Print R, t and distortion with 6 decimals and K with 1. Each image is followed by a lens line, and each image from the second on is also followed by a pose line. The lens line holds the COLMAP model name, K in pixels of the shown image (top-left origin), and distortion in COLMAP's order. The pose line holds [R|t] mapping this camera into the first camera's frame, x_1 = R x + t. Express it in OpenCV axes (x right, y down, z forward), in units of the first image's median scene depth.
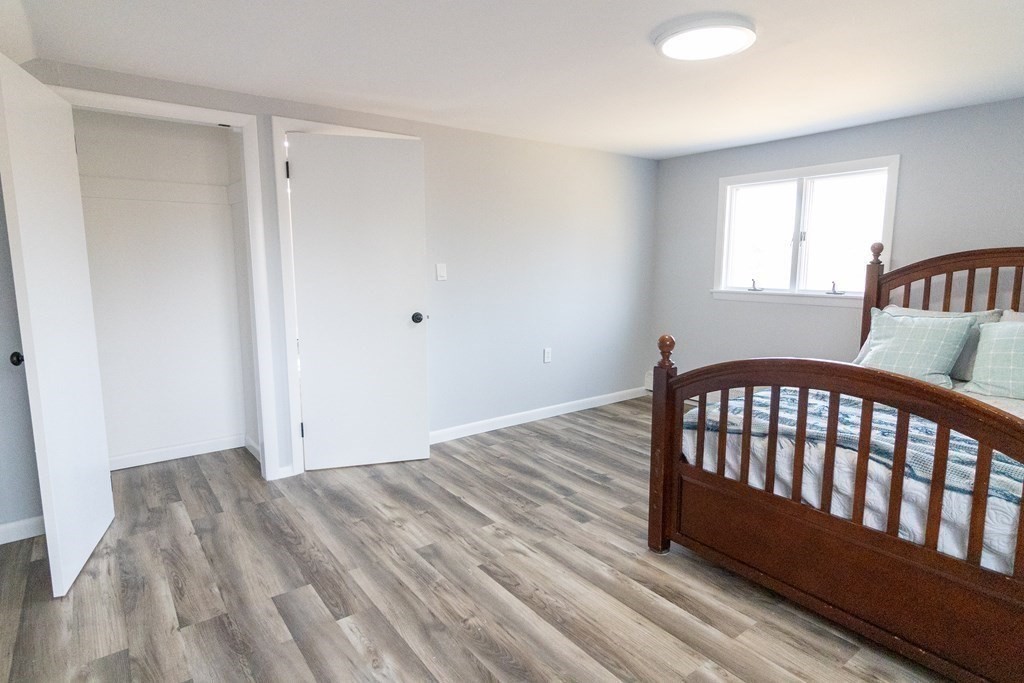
lens RADIAL K [[557.8, 0, 525.7], [0, 557.8, 339.6], [0, 0, 1]] dist [0.002439, 0.001350]
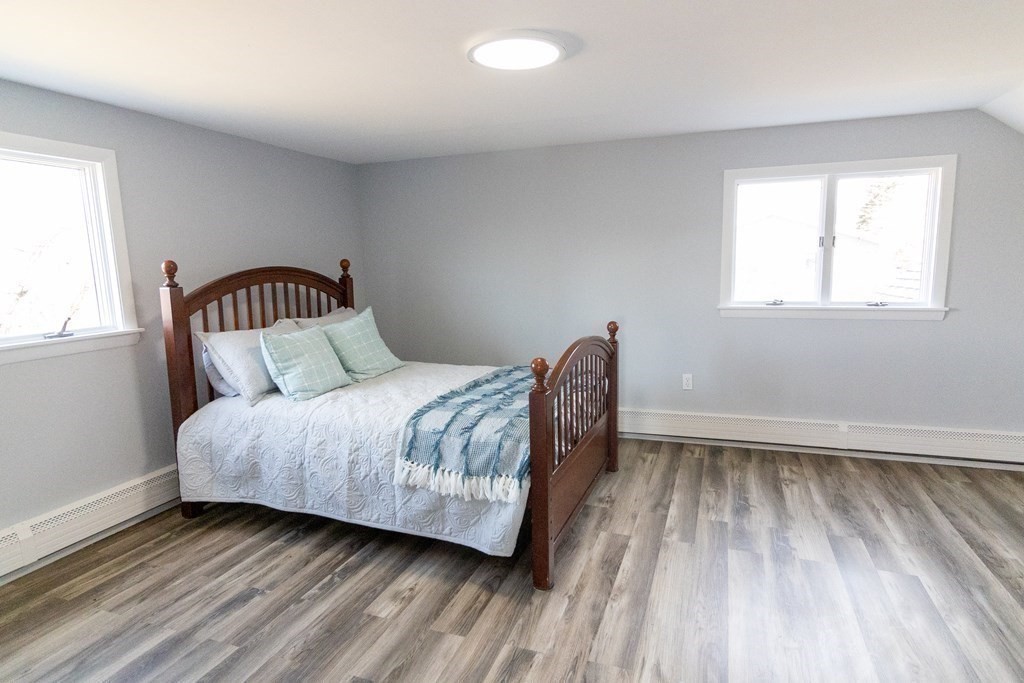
lens RADIAL K [[557.8, 0, 519.1], [0, 557.8, 342.1], [0, 0, 1]] dist [0.002439, 0.001350]
pose [[-0.527157, -0.112544, 0.842282, -0.517222], [0.140890, 0.965897, 0.217239, -0.246127], [-0.838007, 0.233188, -0.493323, 1.496782]]
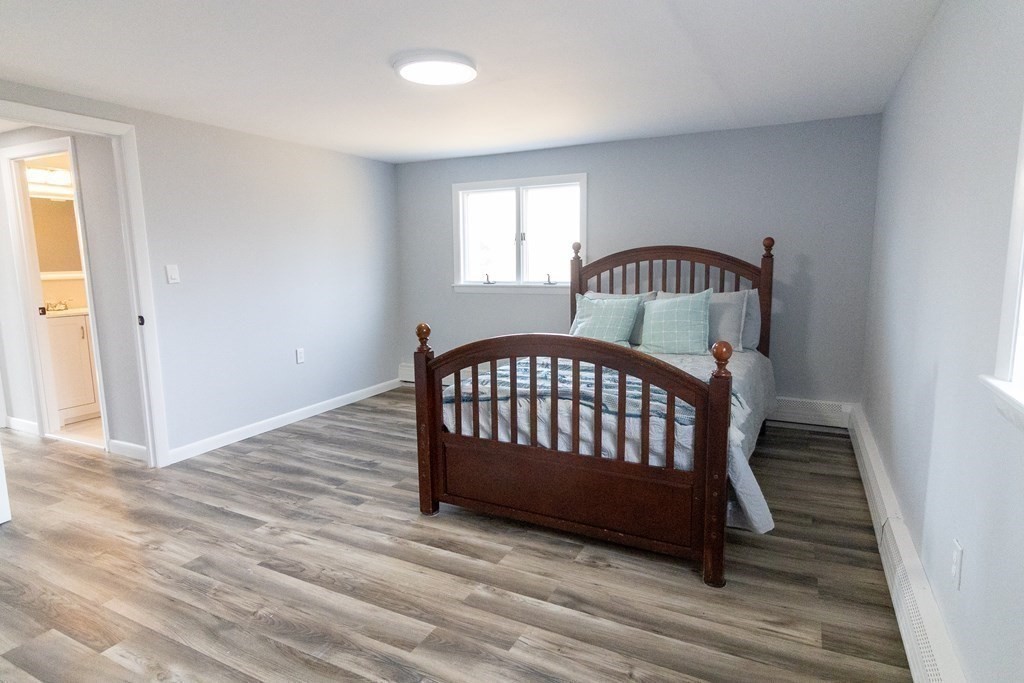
lens RADIAL K [[557.8, 0, 520.2], [0, 557.8, 337.1], [0, 0, 1]] dist [0.002439, 0.001350]
pose [[0.900488, -0.073248, 0.428667, -0.060982], [0.073556, 0.997165, 0.015871, 0.015852], [-0.428614, 0.017239, 0.903323, -0.120316]]
